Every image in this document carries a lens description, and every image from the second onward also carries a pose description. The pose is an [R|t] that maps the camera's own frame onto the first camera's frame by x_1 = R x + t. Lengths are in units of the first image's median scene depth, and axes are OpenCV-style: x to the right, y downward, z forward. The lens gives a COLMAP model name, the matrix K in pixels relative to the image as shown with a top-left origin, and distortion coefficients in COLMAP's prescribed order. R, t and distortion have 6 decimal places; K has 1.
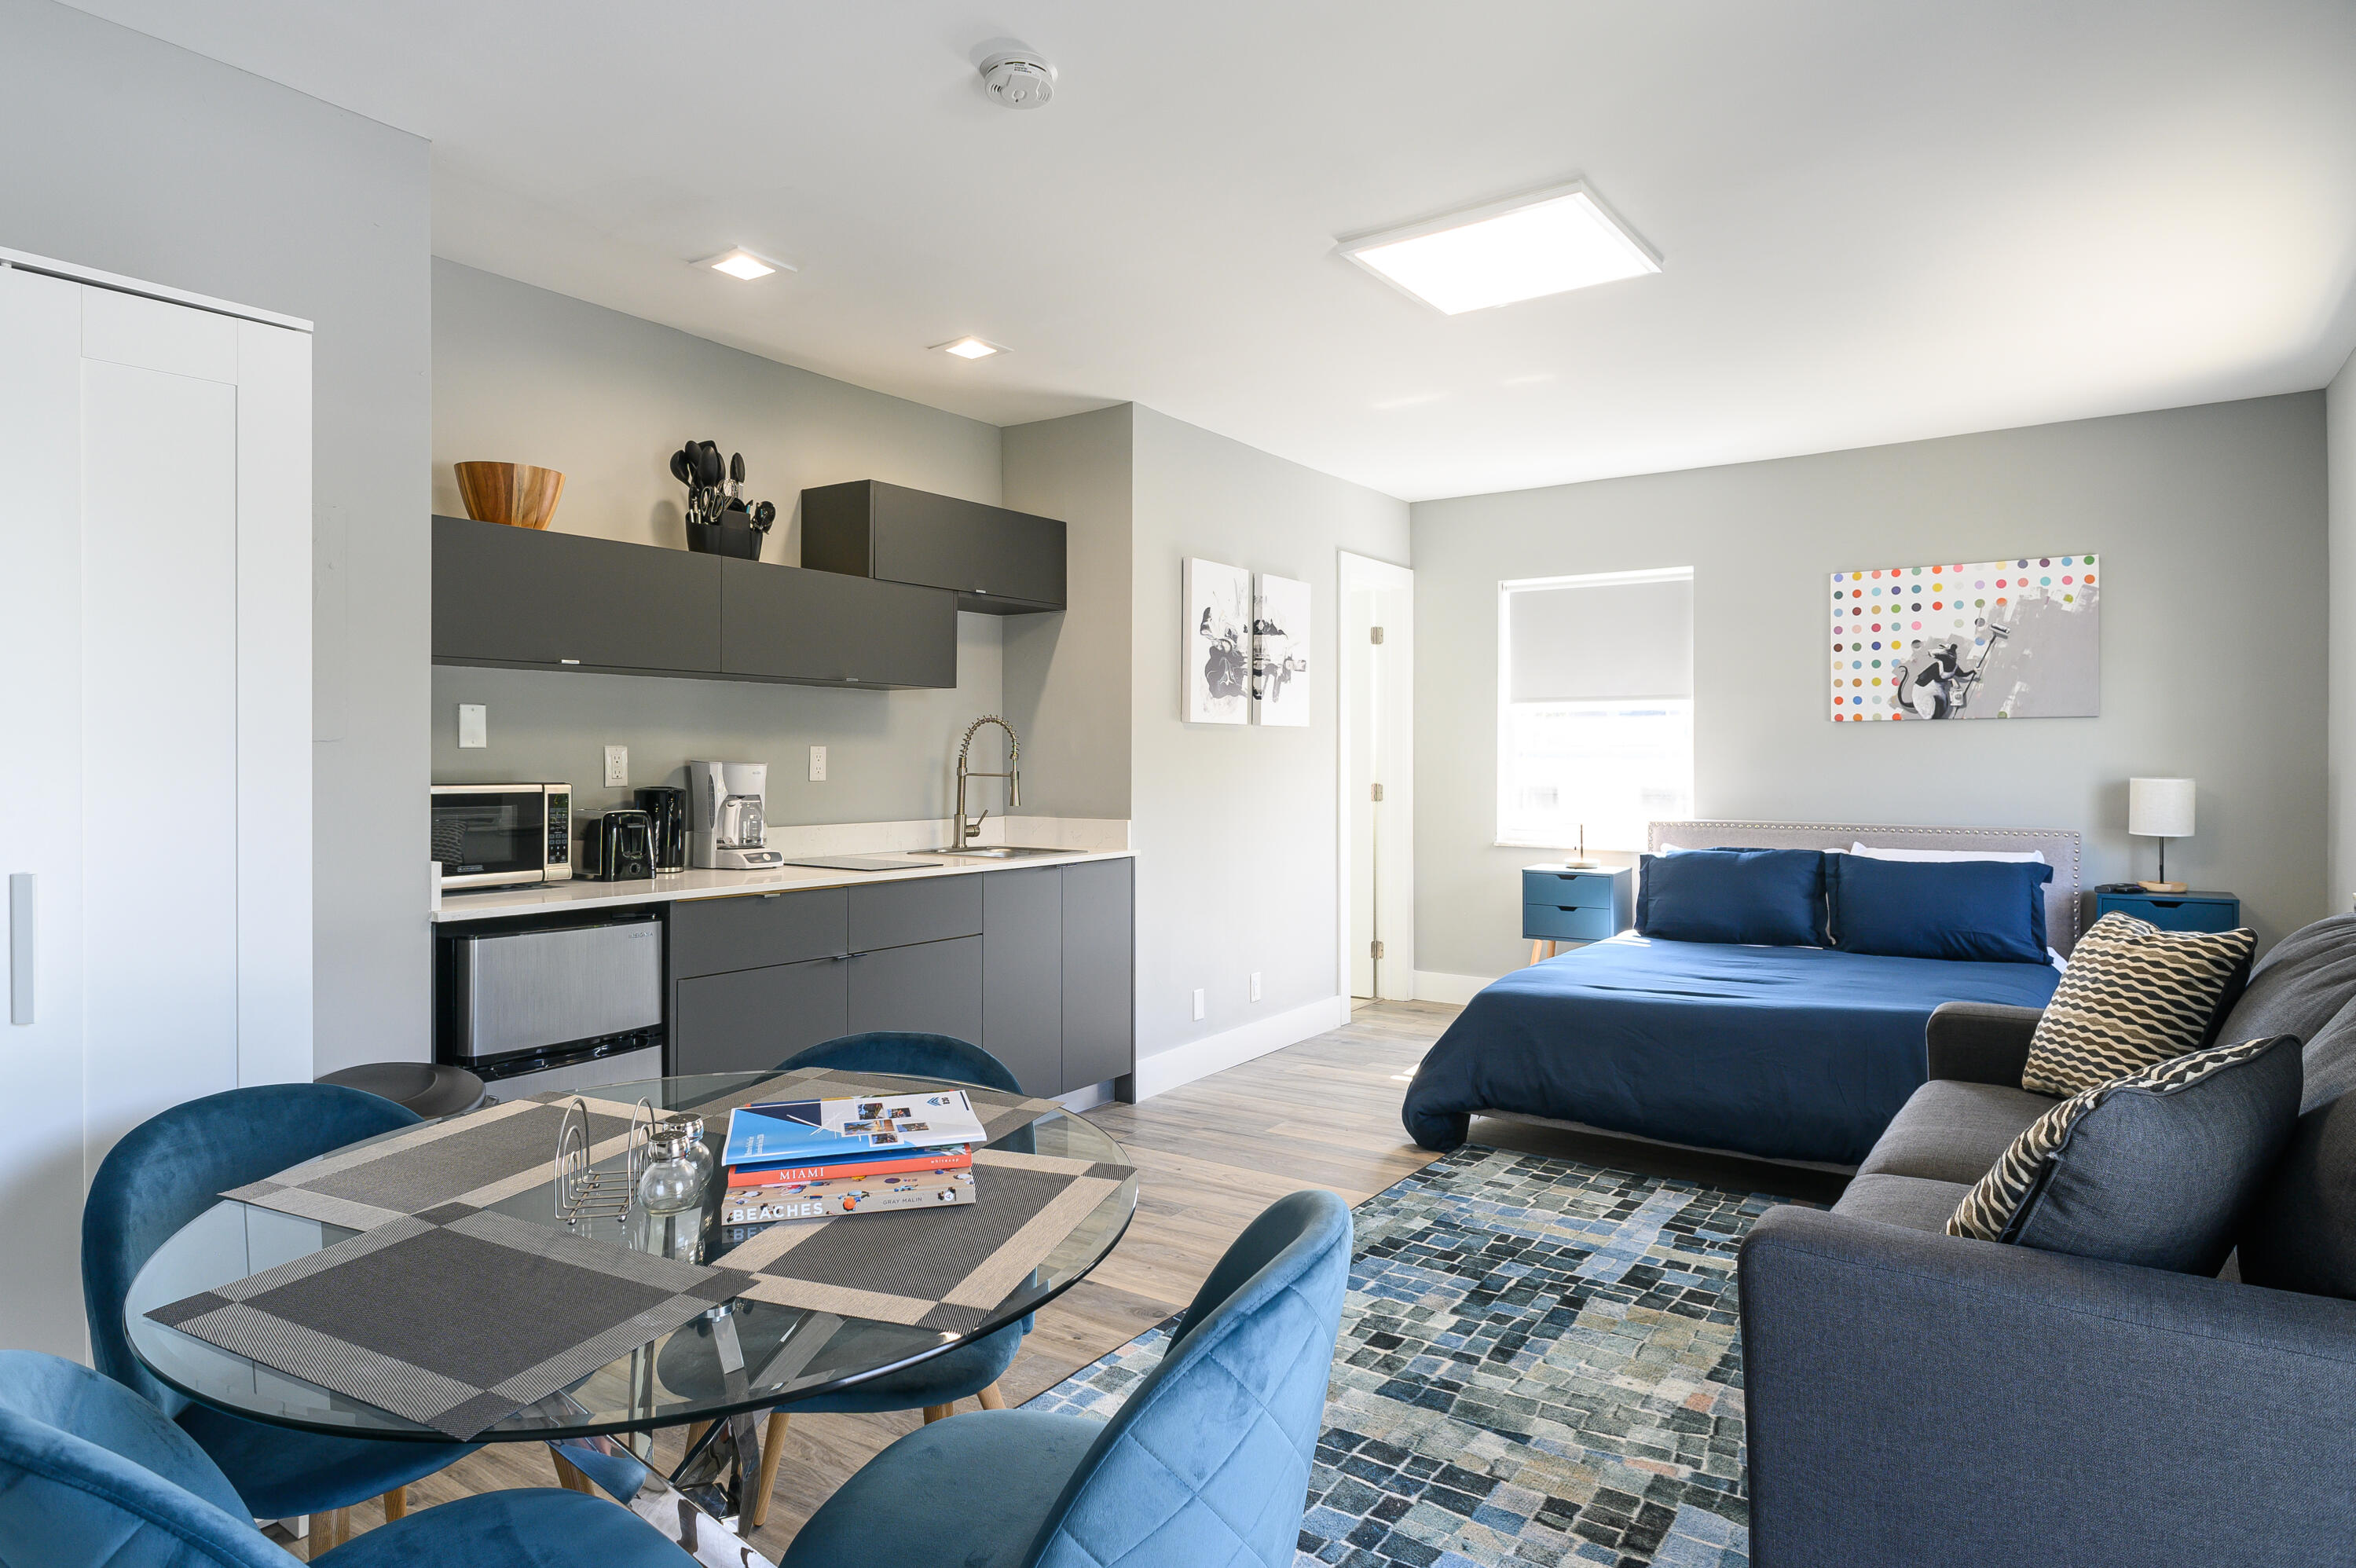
lens RADIAL K [[1325.8, 0, 1174.9], [0, 1325.8, 756.9], [0, 0, 1]] dist [0.004335, -0.002335]
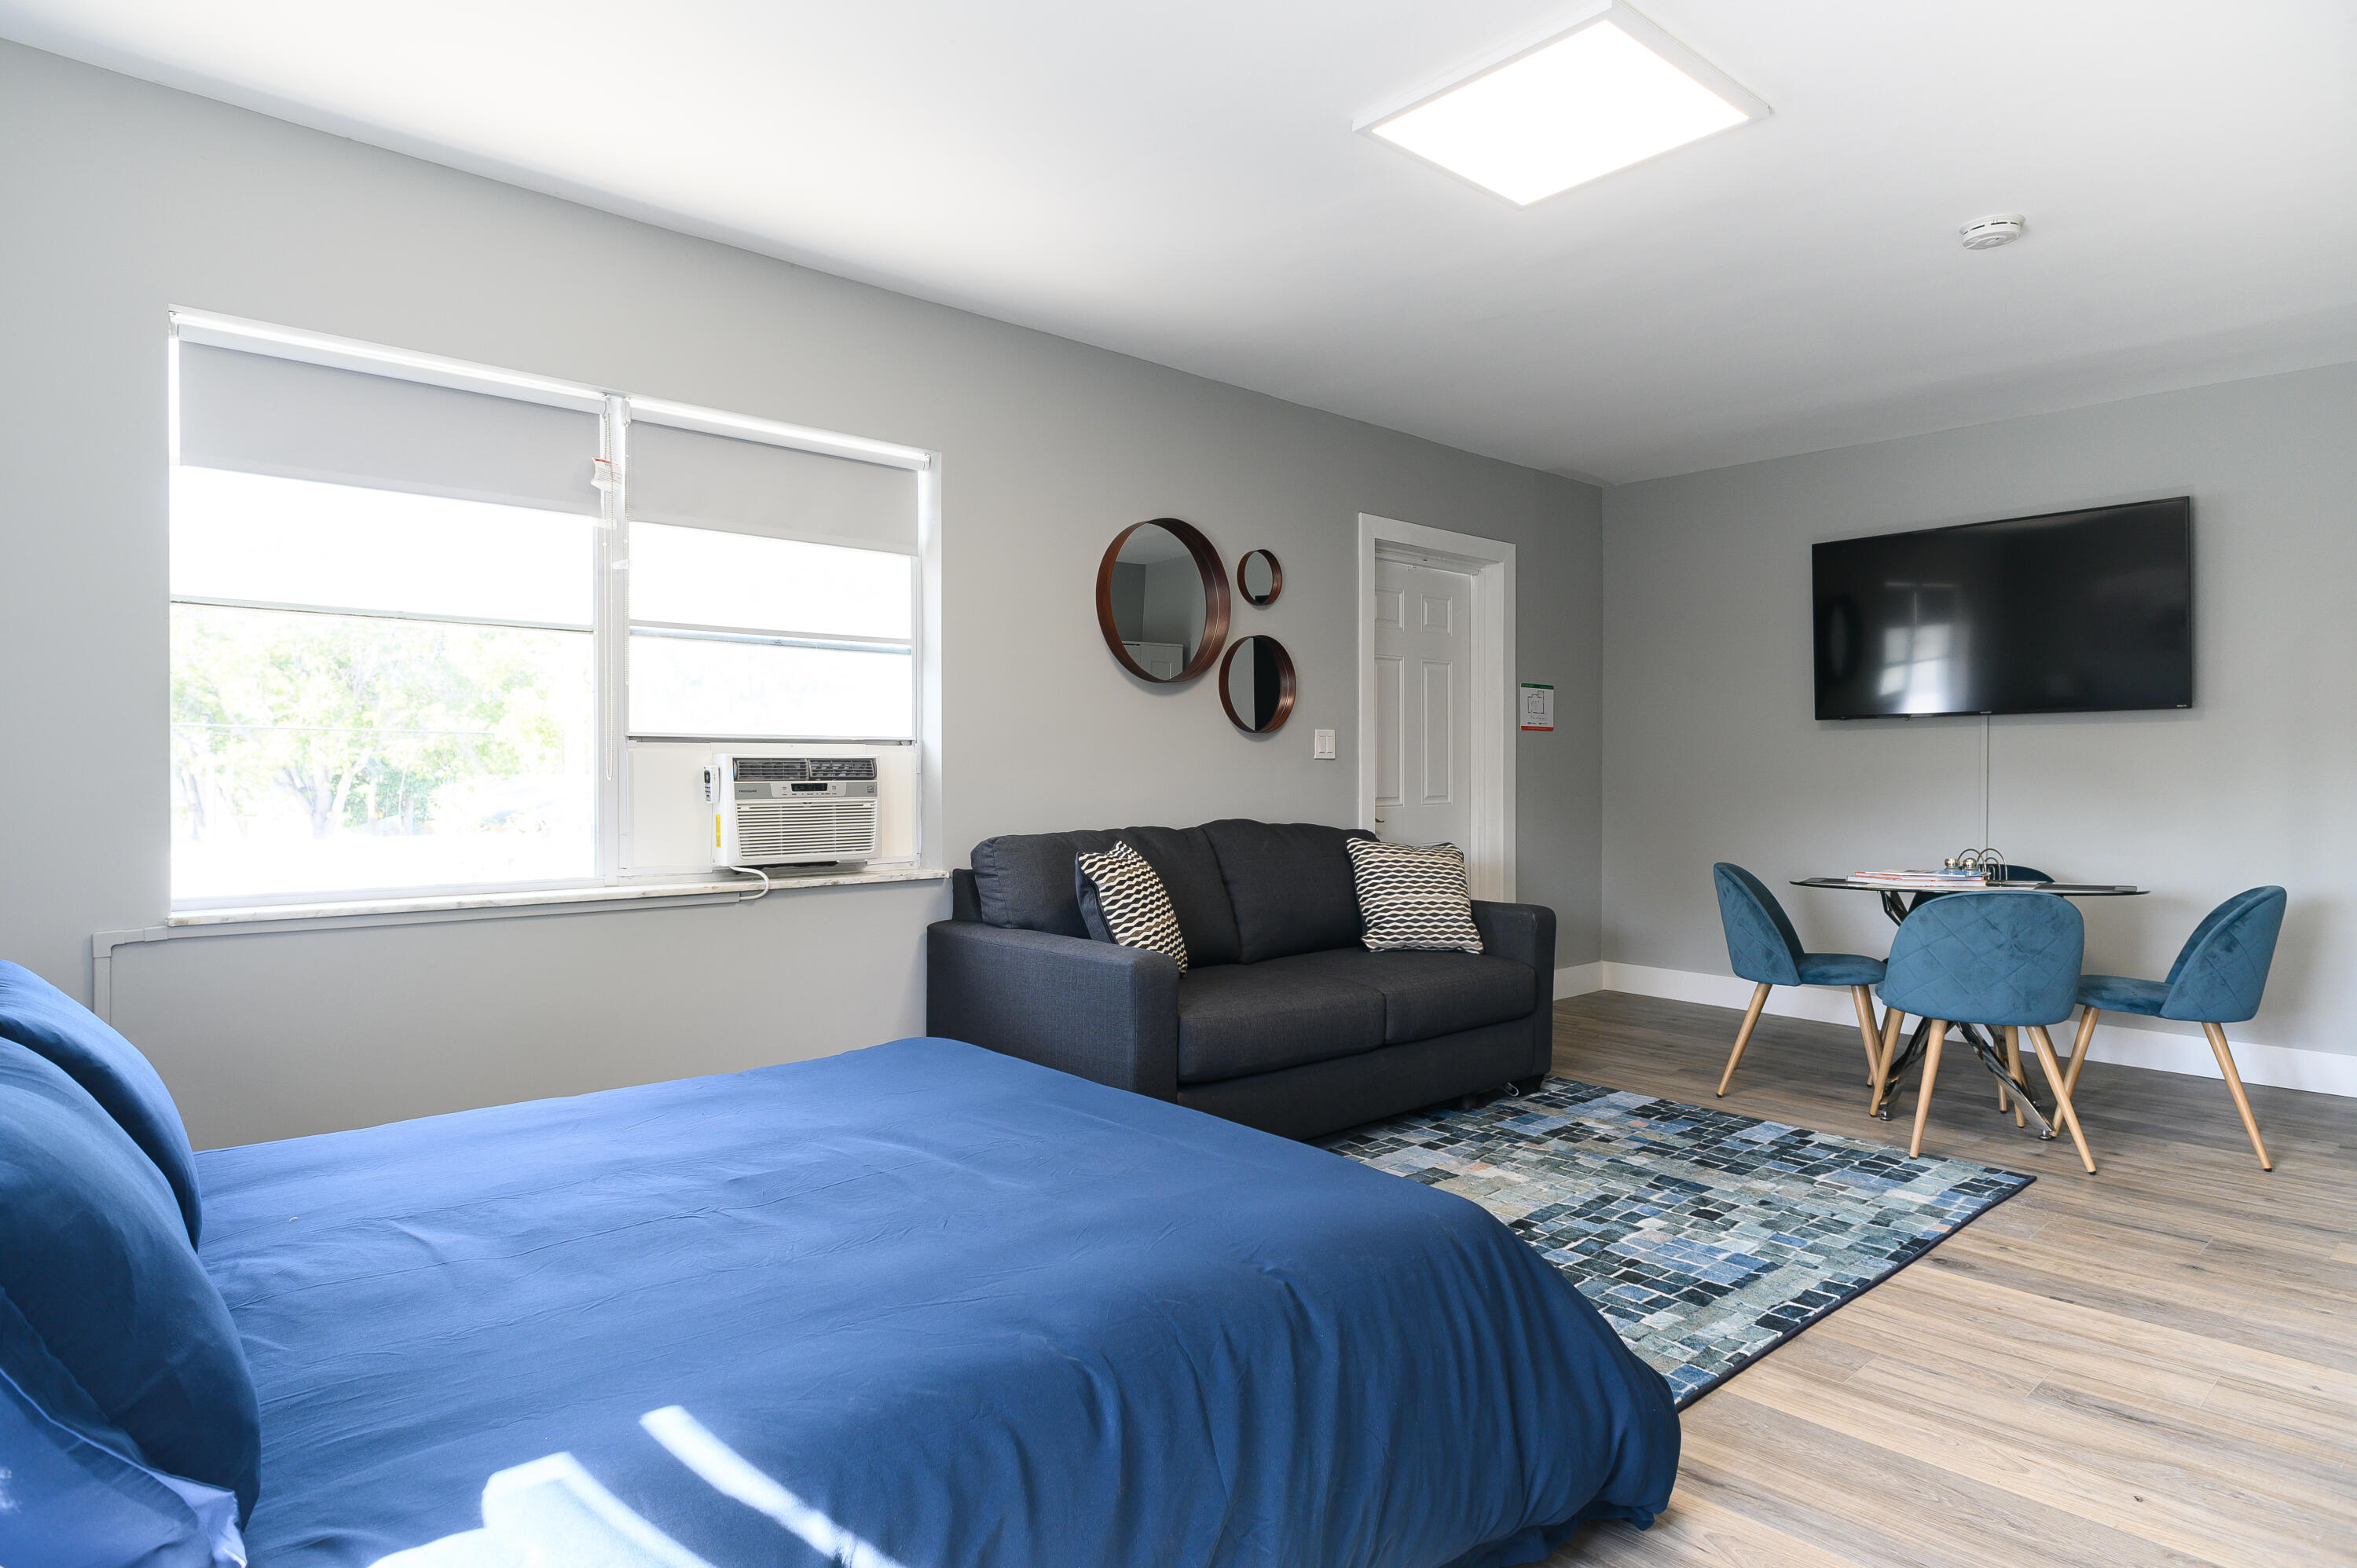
lens RADIAL K [[1326.3, 0, 1175.4], [0, 1326.3, 756.9], [0, 0, 1]] dist [0.004335, -0.002335]
pose [[-0.976048, 0.004124, 0.217515, 0.205964], [0.000709, 0.999875, -0.015776, 0.027647], [-0.217553, -0.015244, -0.975930, 1.292862]]
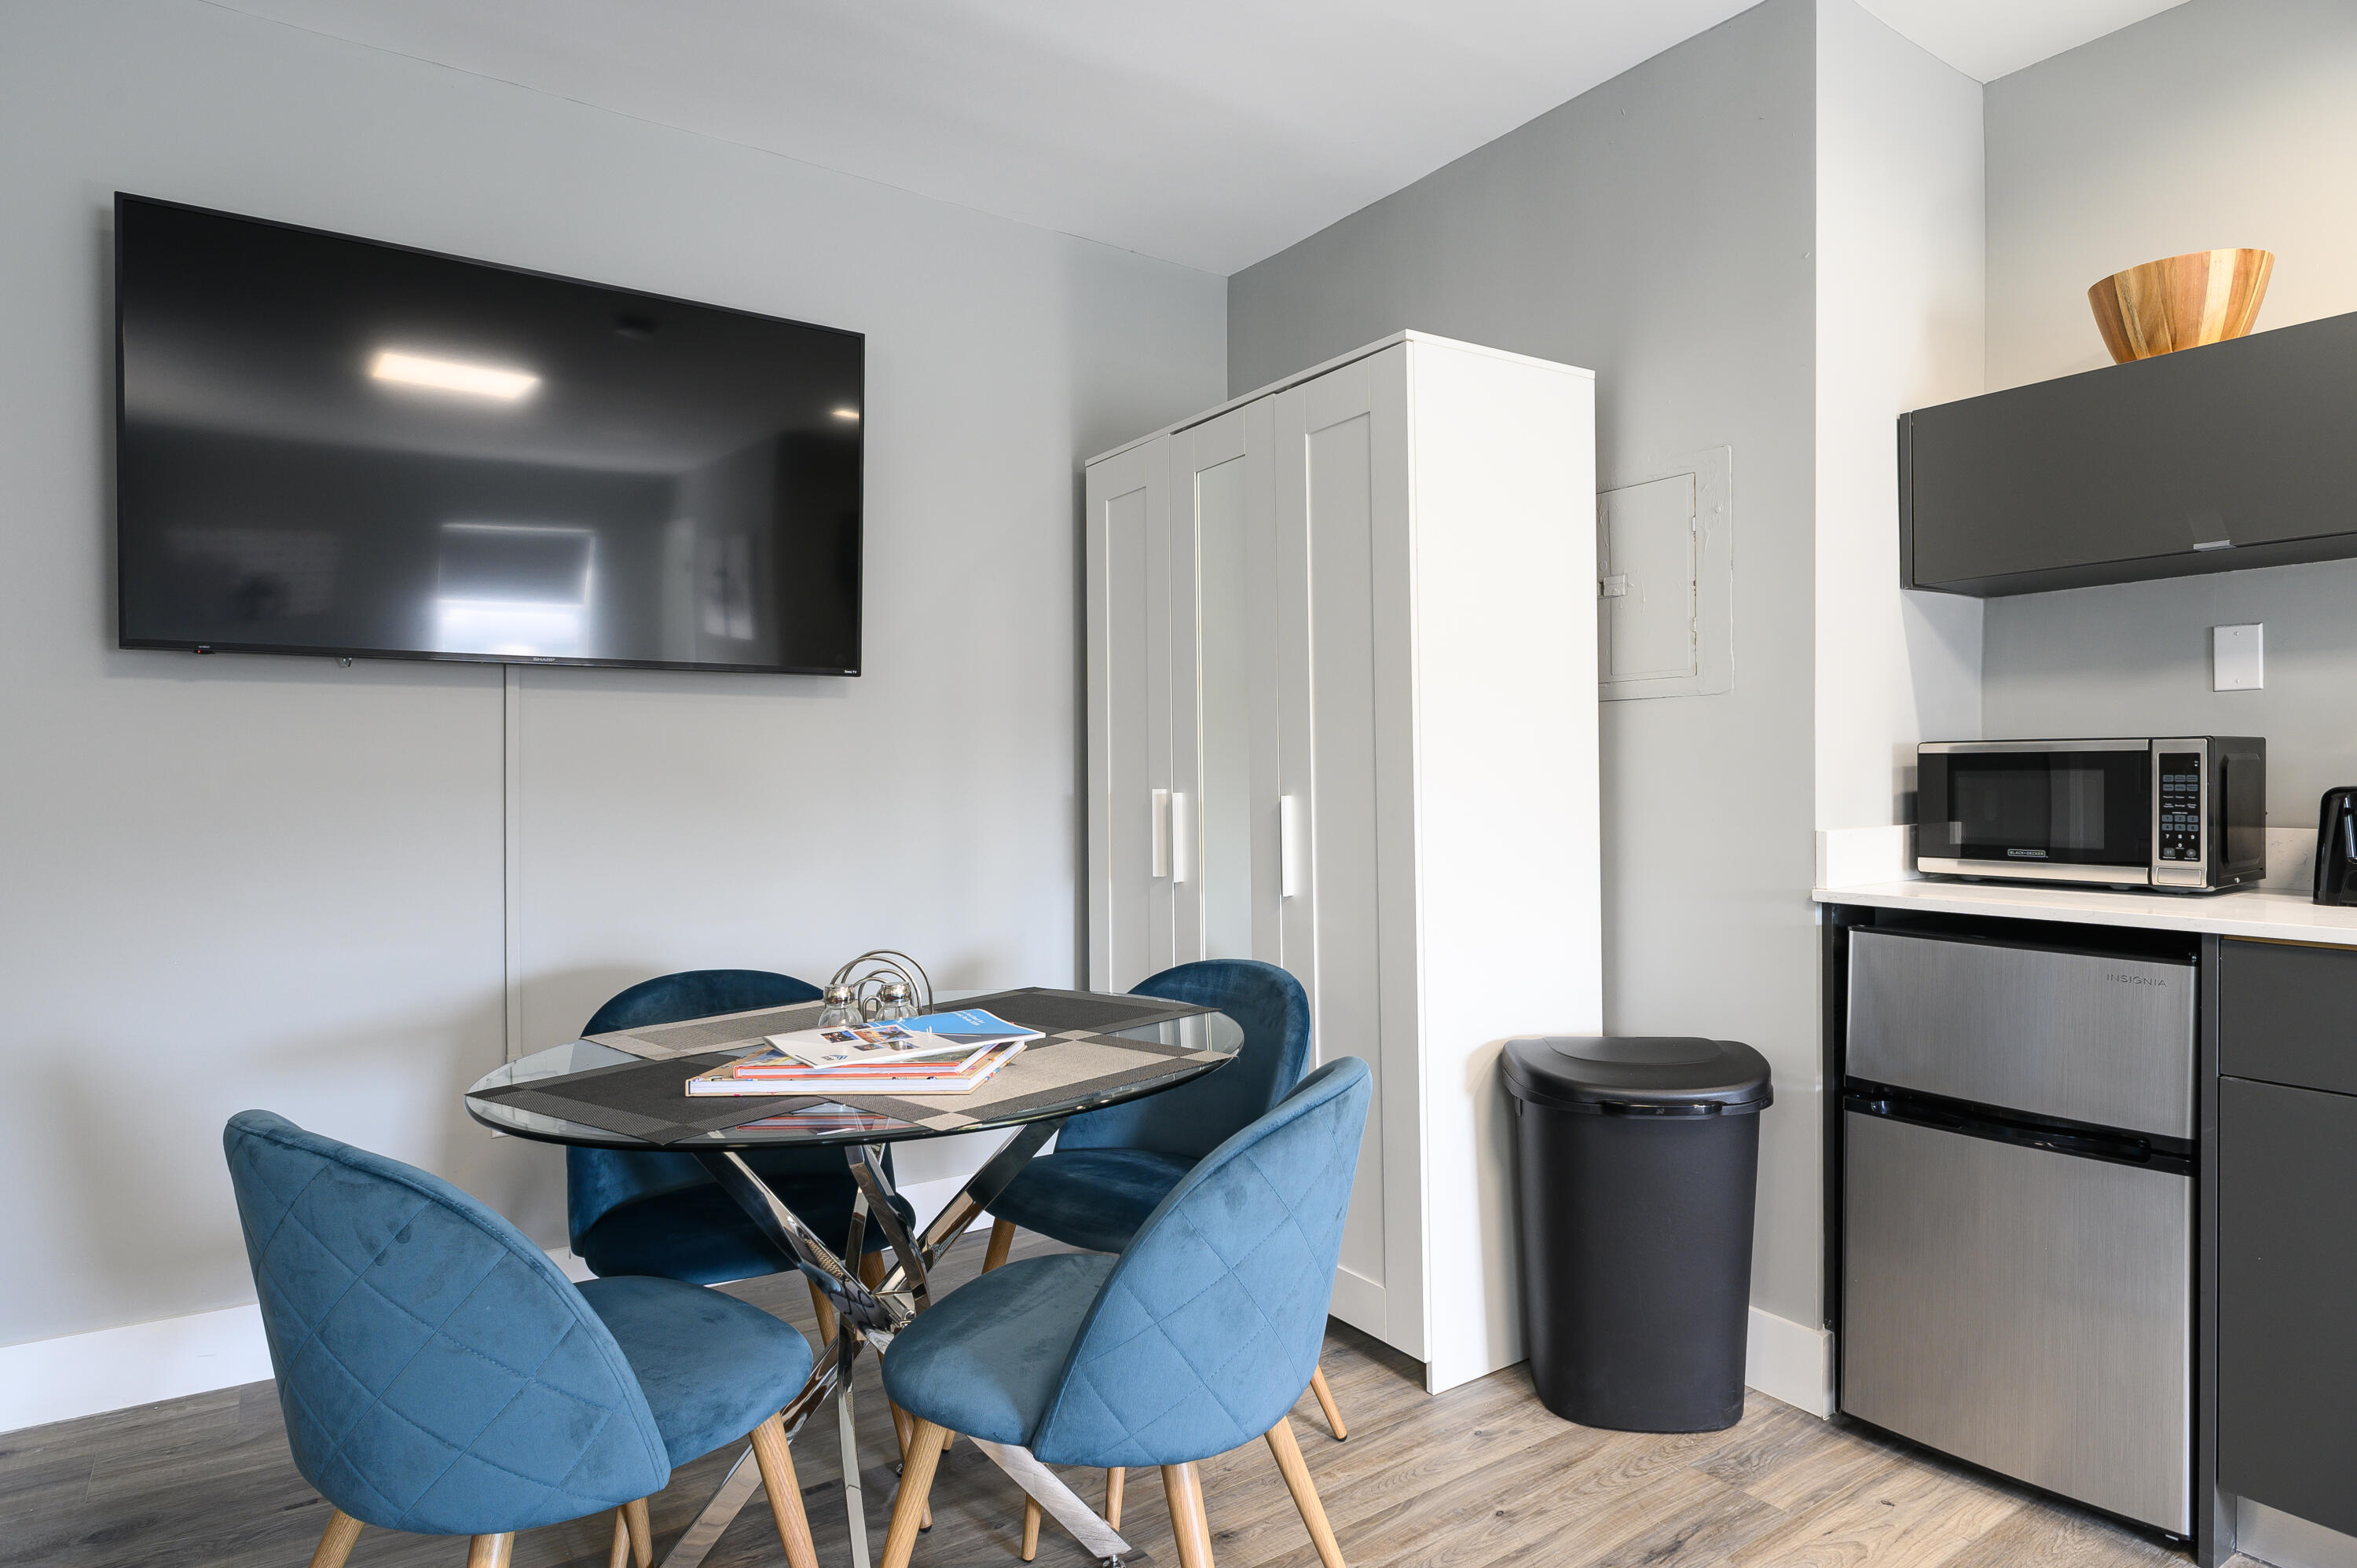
lens RADIAL K [[1315.4, 0, 1174.4], [0, 1315.4, 780.5], [0, 0, 1]] dist [0.000082, -0.002589]
pose [[-0.348007, 0.004586, -0.937481, 0.206289], [0.006851, 0.999974, 0.002348, 0.024396], [0.937467, -0.005606, -0.348030, 0.513386]]
